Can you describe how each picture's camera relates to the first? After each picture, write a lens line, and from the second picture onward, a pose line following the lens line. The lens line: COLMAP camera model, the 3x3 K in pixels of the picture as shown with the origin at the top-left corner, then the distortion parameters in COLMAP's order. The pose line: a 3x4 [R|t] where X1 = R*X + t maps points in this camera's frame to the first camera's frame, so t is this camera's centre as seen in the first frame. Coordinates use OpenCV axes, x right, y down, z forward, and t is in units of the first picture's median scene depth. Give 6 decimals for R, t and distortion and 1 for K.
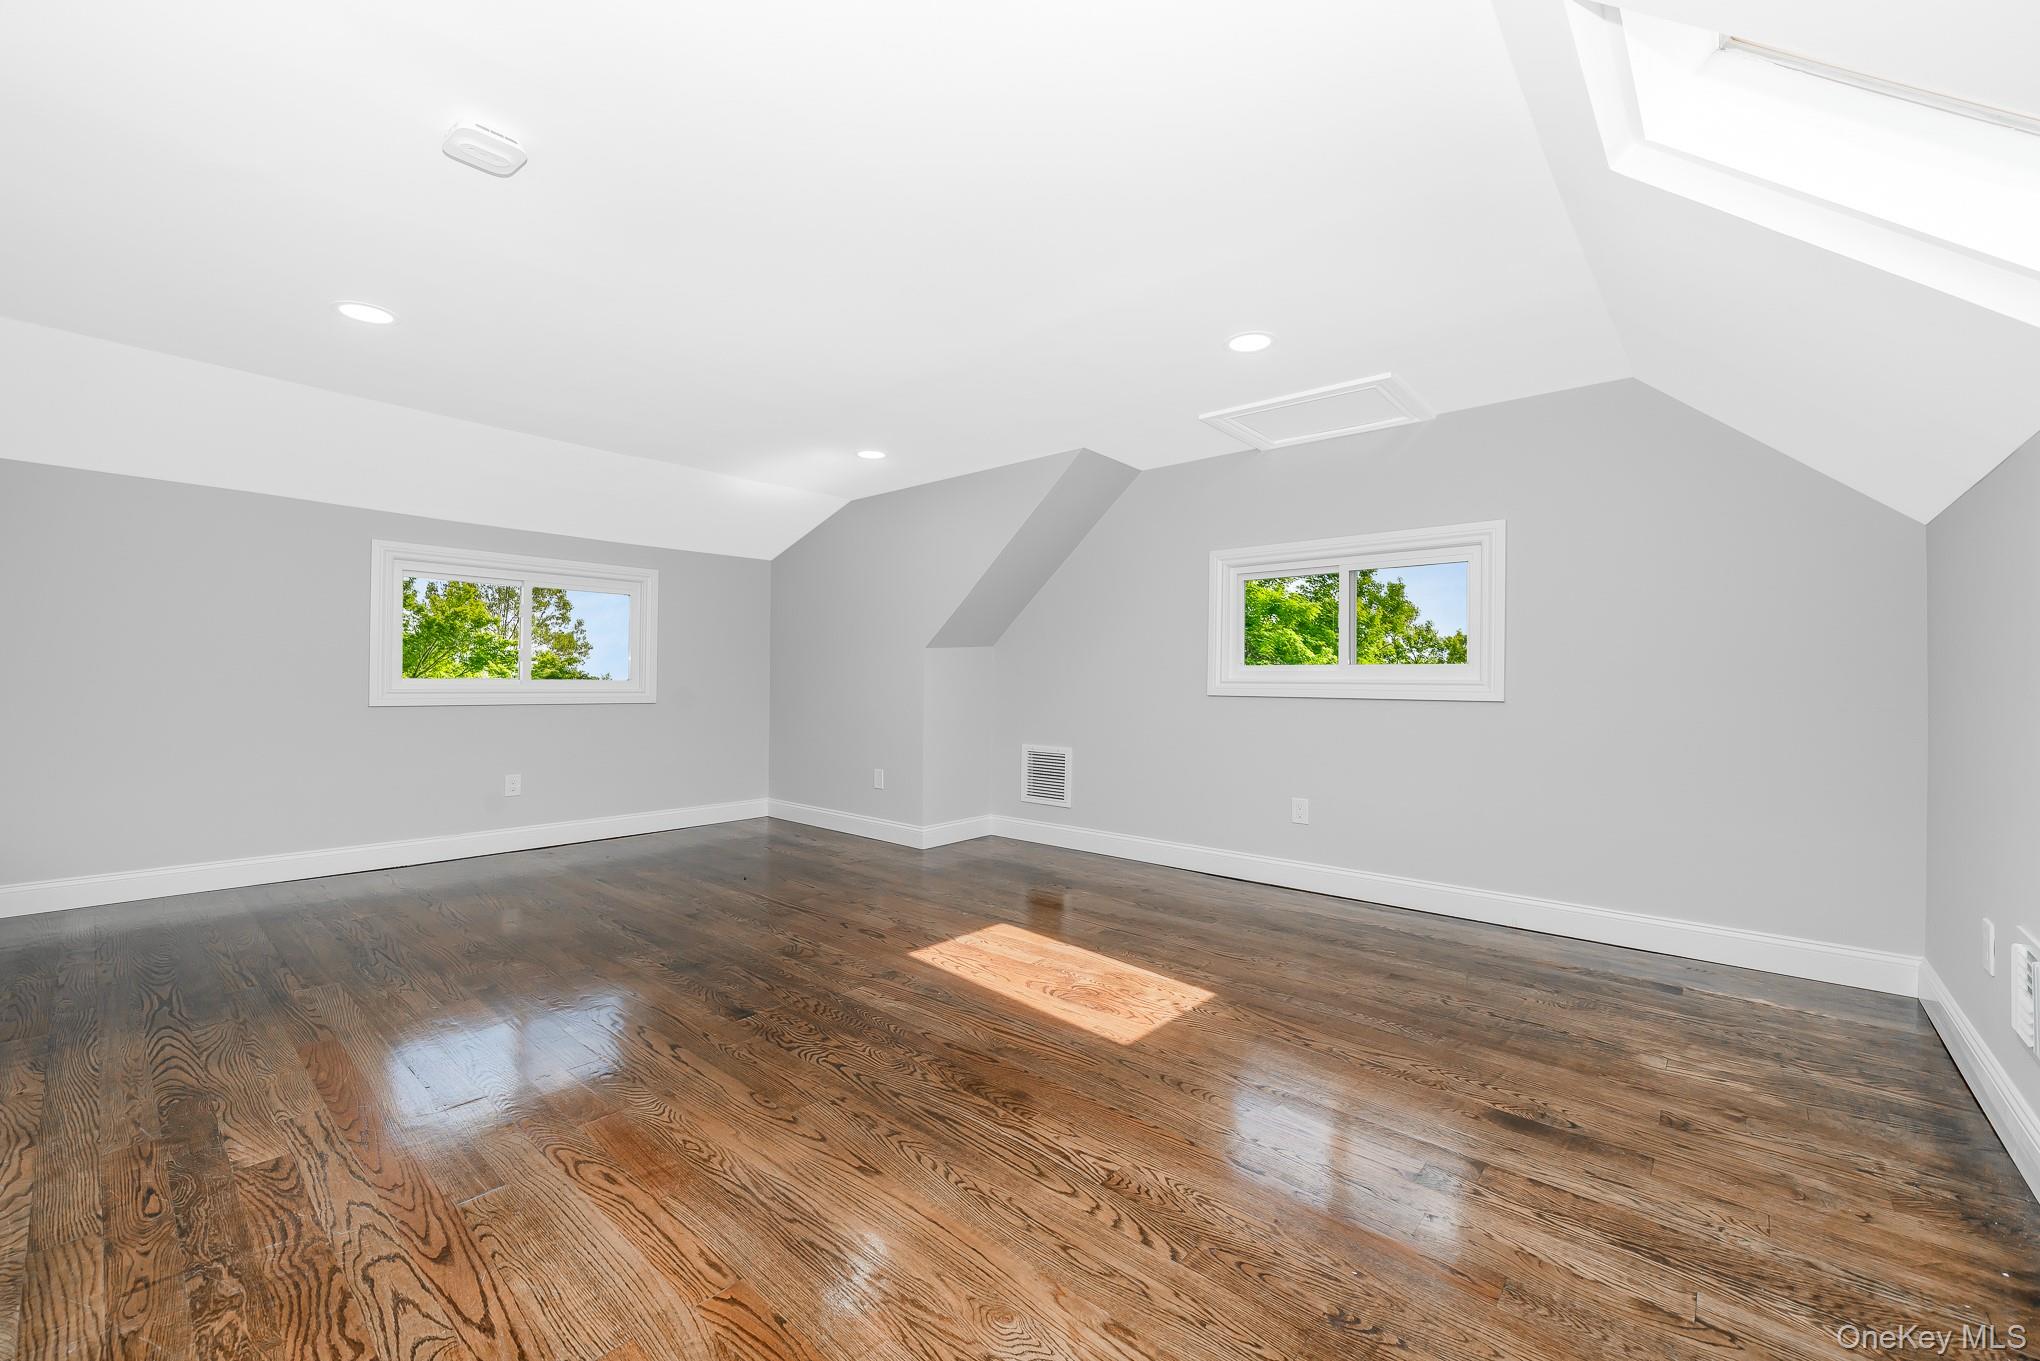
lens RADIAL K [[818.4, 0, 1019.6], [0, 818.4, 679.0], [0, 0, 1]] dist [-0.001253, -0.000186]
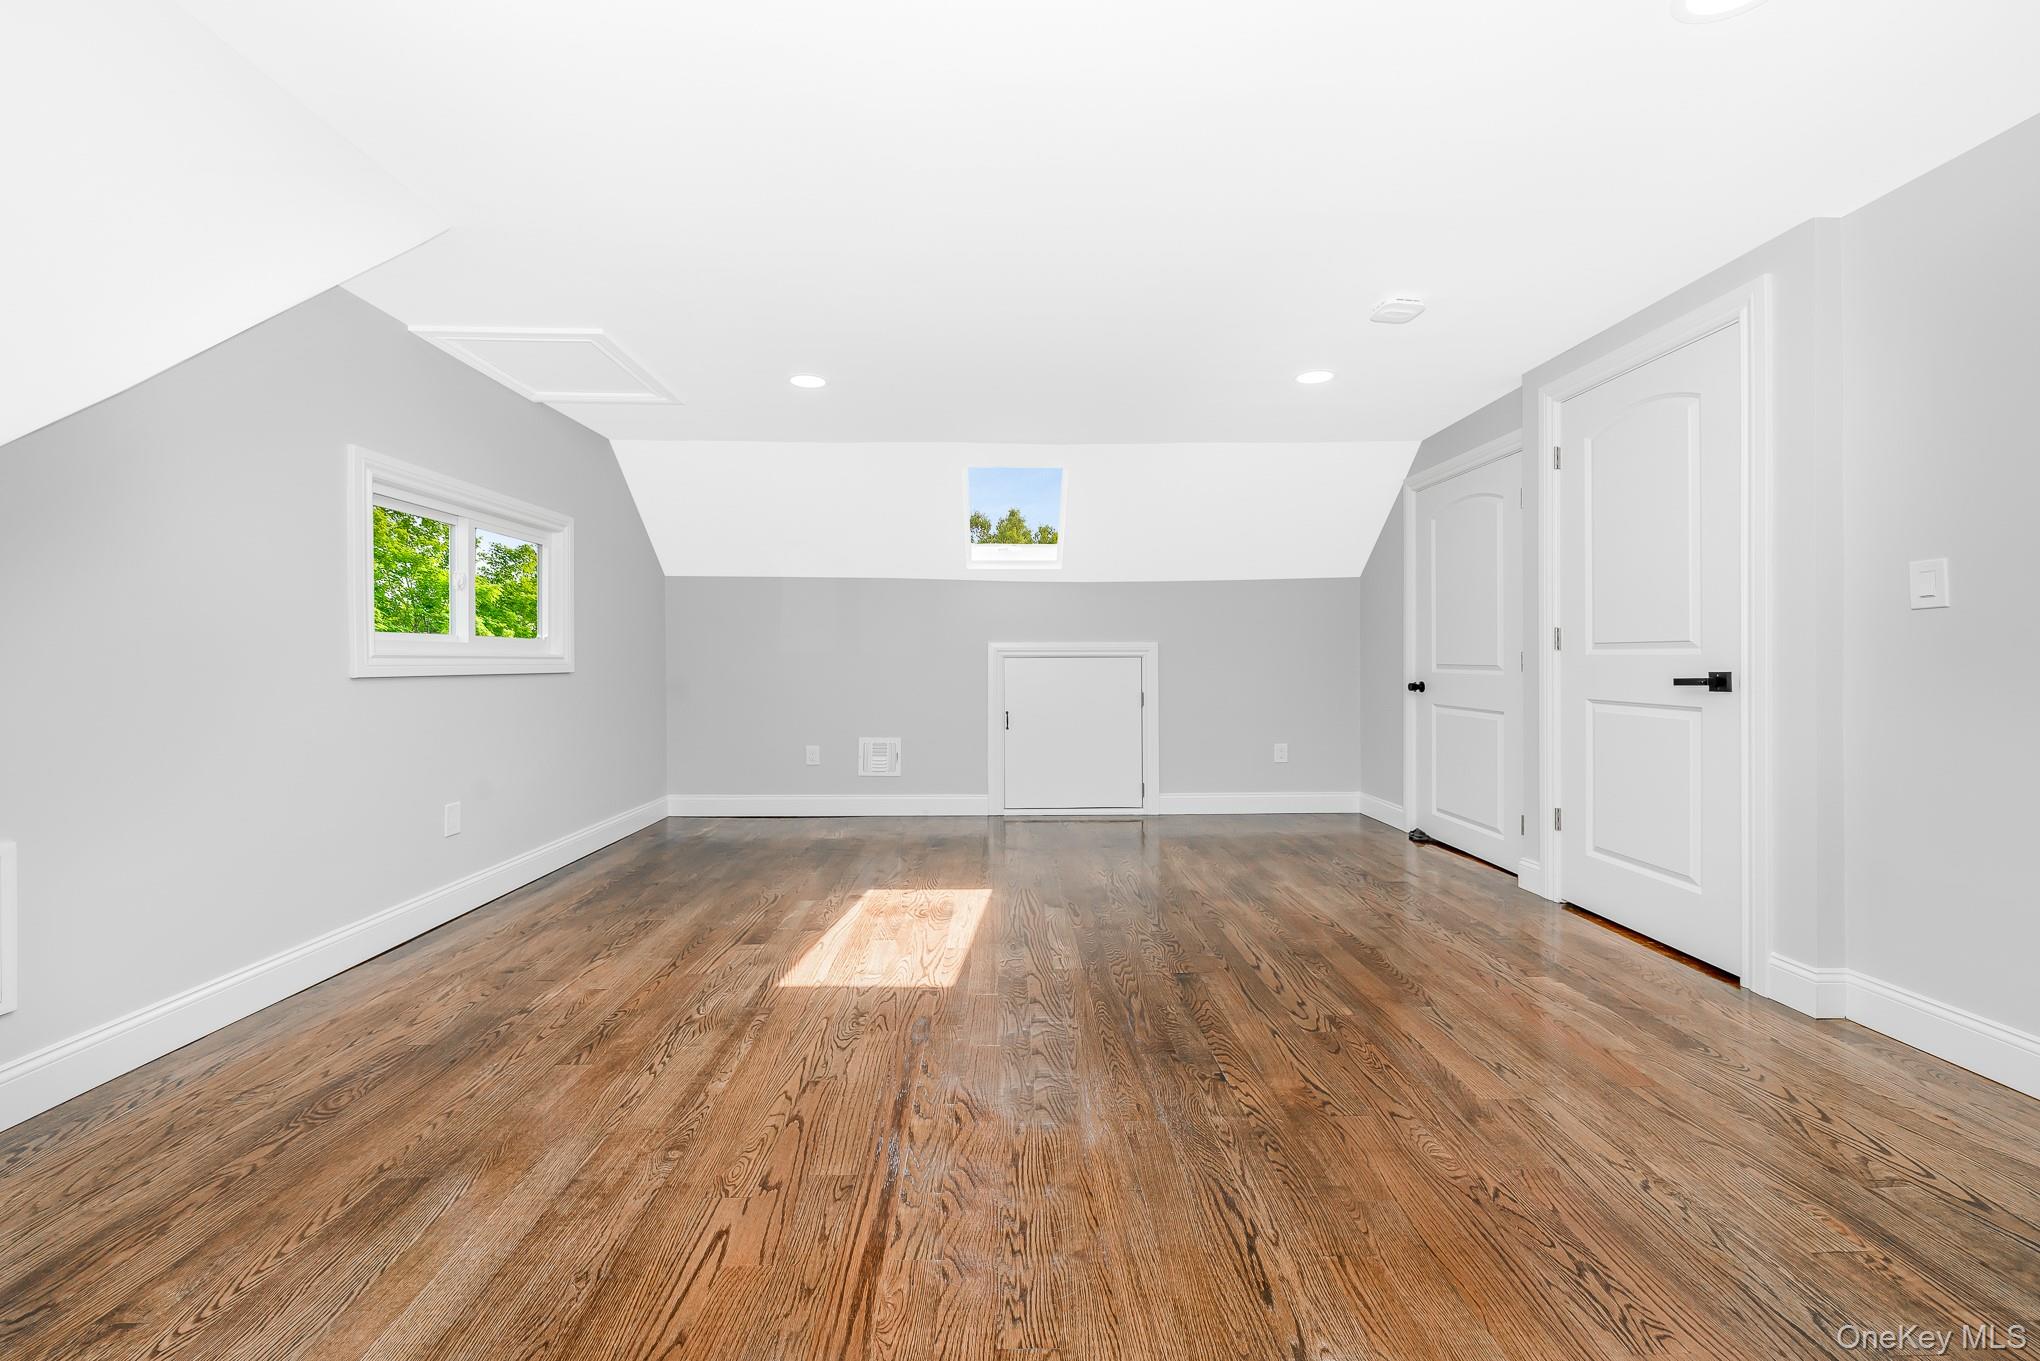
lens RADIAL K [[818.4, 0, 1020.4], [0, 818.4, 668.1], [0, 0, 1]] dist [-0.001253, -0.000186]
pose [[-0.670459, -0.012926, 0.741834, -0.877967], [-0.005314, 0.999906, 0.012620, 0.015204], [-0.741927, 0.004519, -0.670465, 1.690244]]
